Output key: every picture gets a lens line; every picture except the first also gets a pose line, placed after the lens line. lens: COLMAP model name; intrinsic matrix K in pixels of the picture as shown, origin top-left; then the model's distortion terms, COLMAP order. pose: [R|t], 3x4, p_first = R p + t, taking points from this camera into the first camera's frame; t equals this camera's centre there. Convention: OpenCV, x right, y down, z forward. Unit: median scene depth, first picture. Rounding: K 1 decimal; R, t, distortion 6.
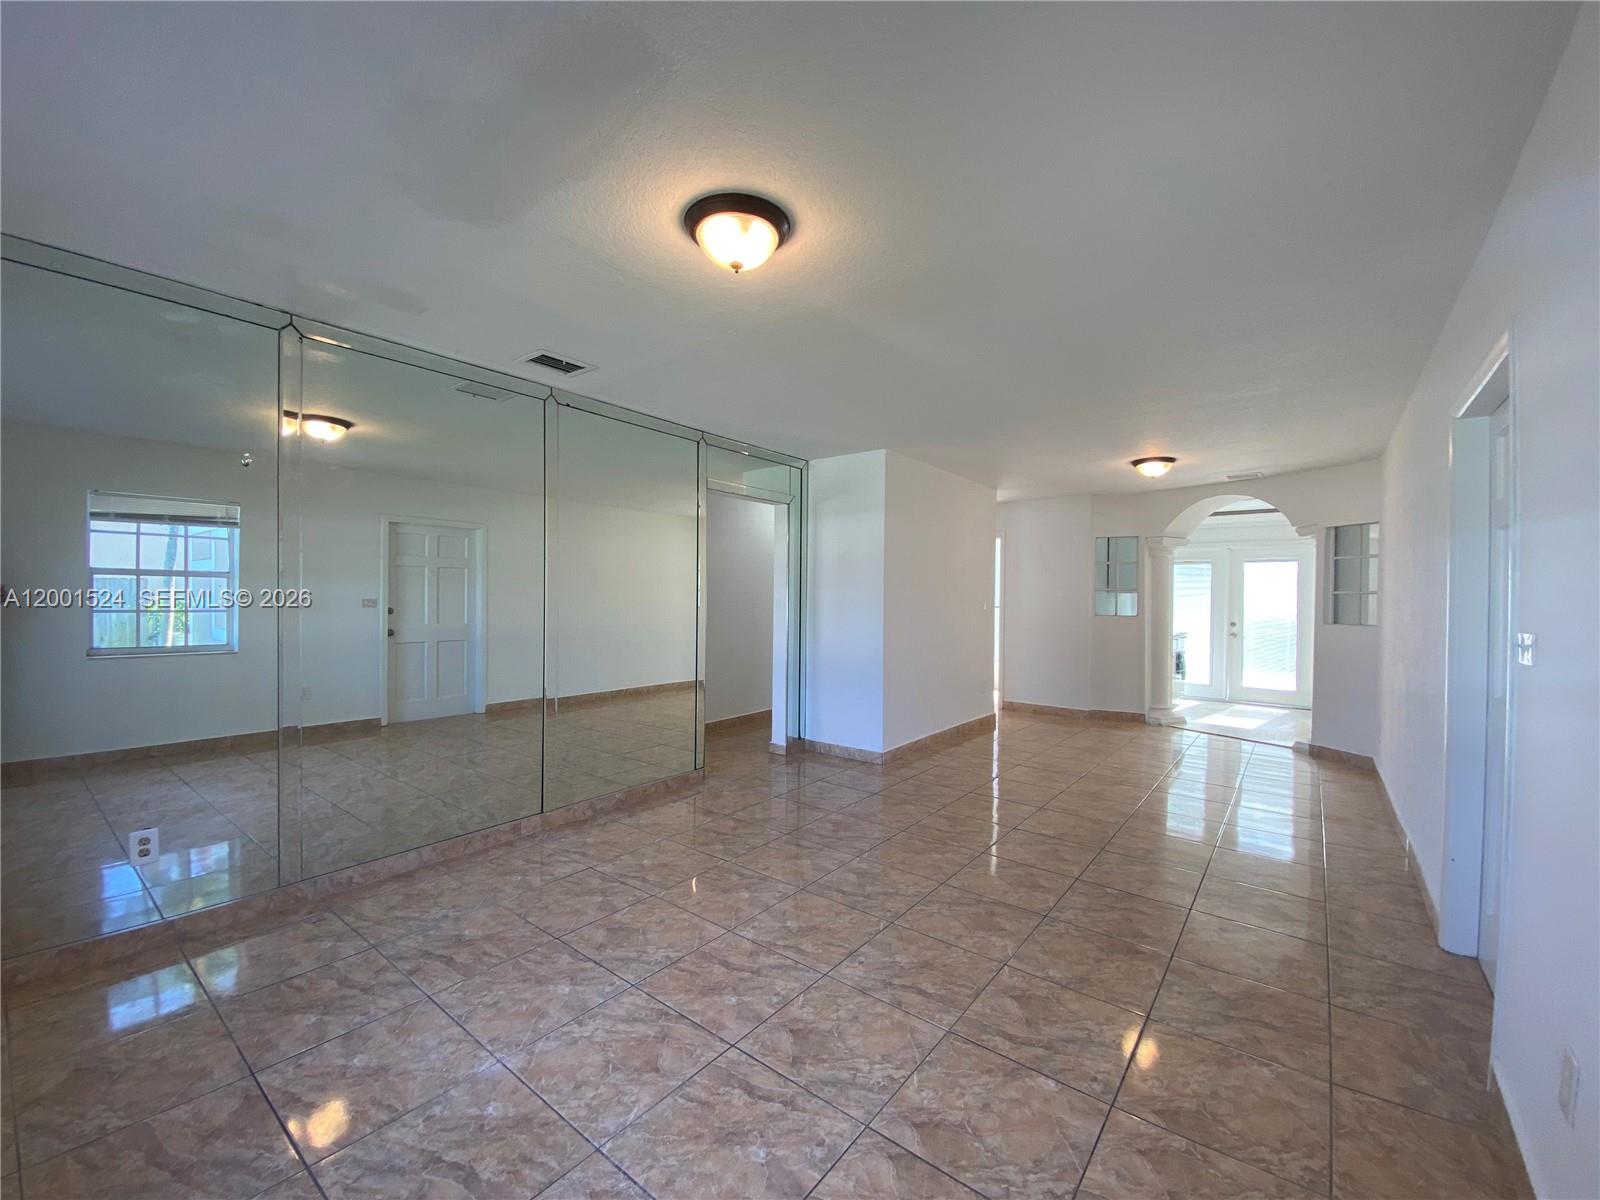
lens RADIAL K [[656.2, 0, 802.1], [0, 656.2, 591.6], [0, 0, 1]] dist [-0.003222, -0.002799]
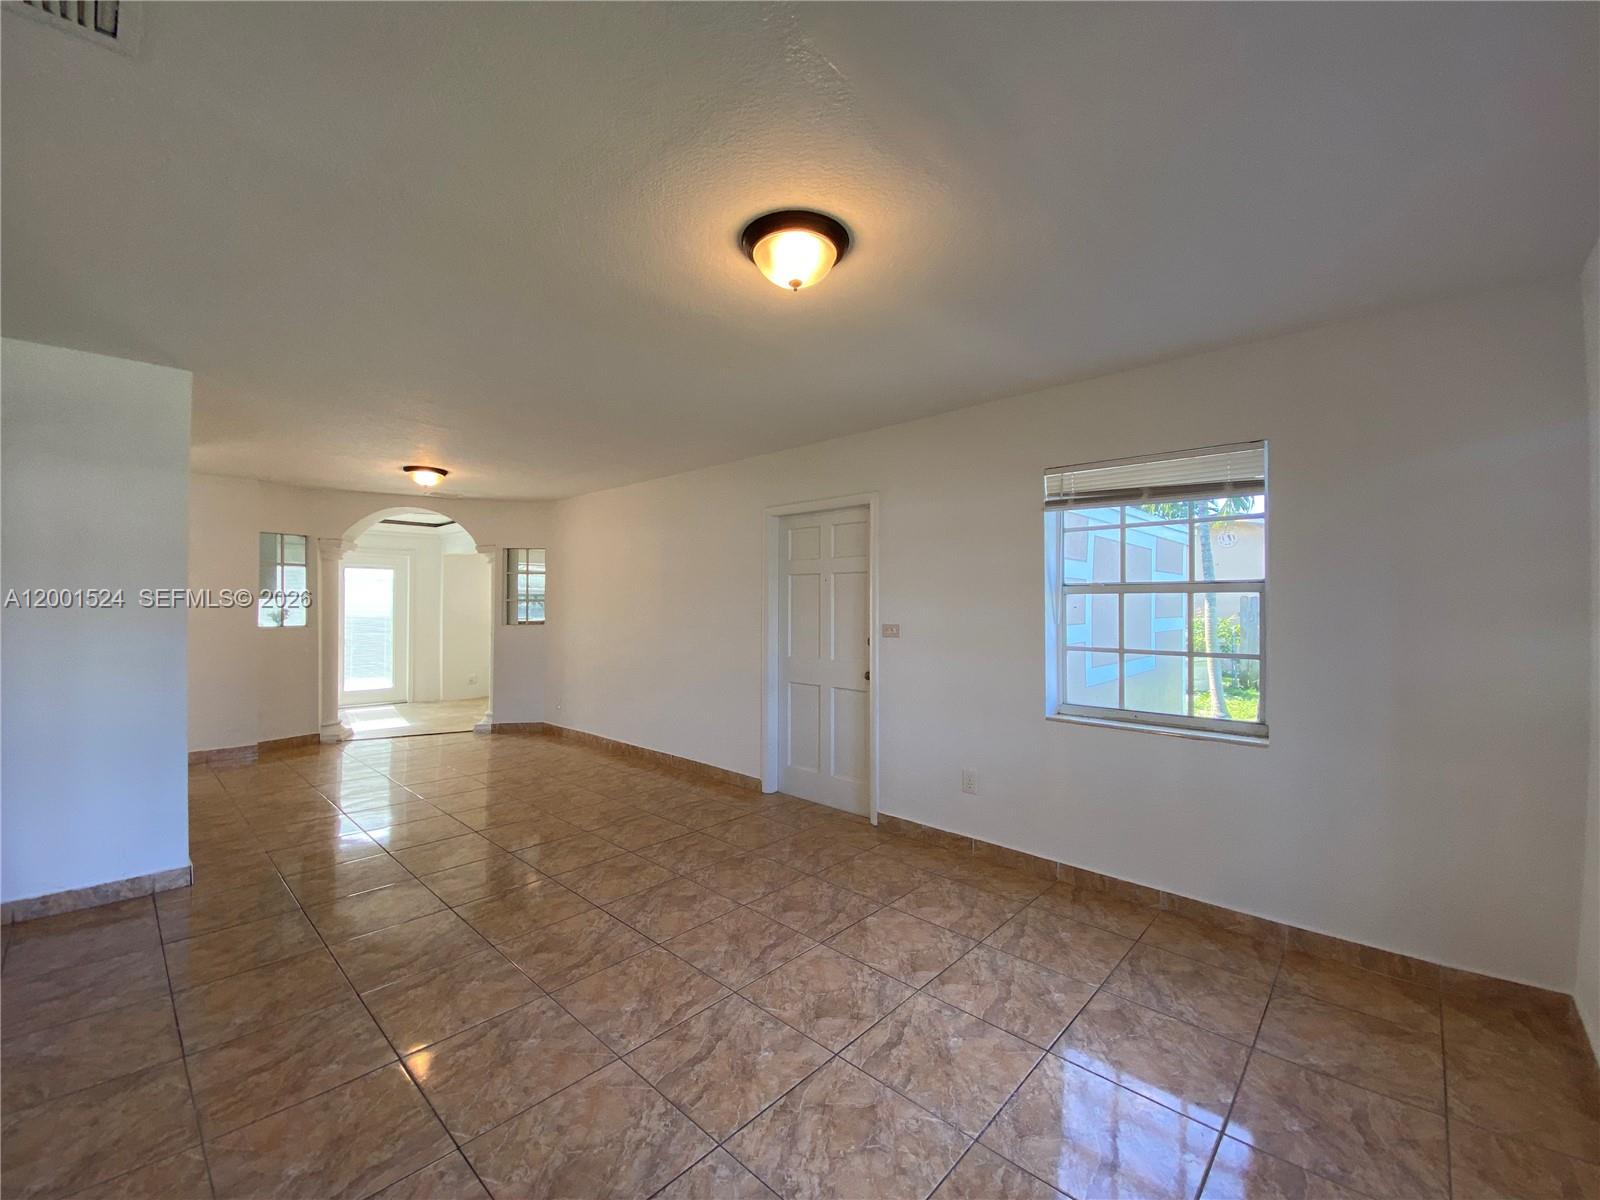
lens RADIAL K [[656.2, 0, 787.1], [0, 656.2, 596.4], [0, 0, 1]] dist [-0.003222, -0.002799]
pose [[0.097543, -0.006716, 0.995209, -0.933948], [-0.002741, 0.999972, 0.007017, -0.034085], [-0.995228, -0.003412, 0.097522, 0.799466]]
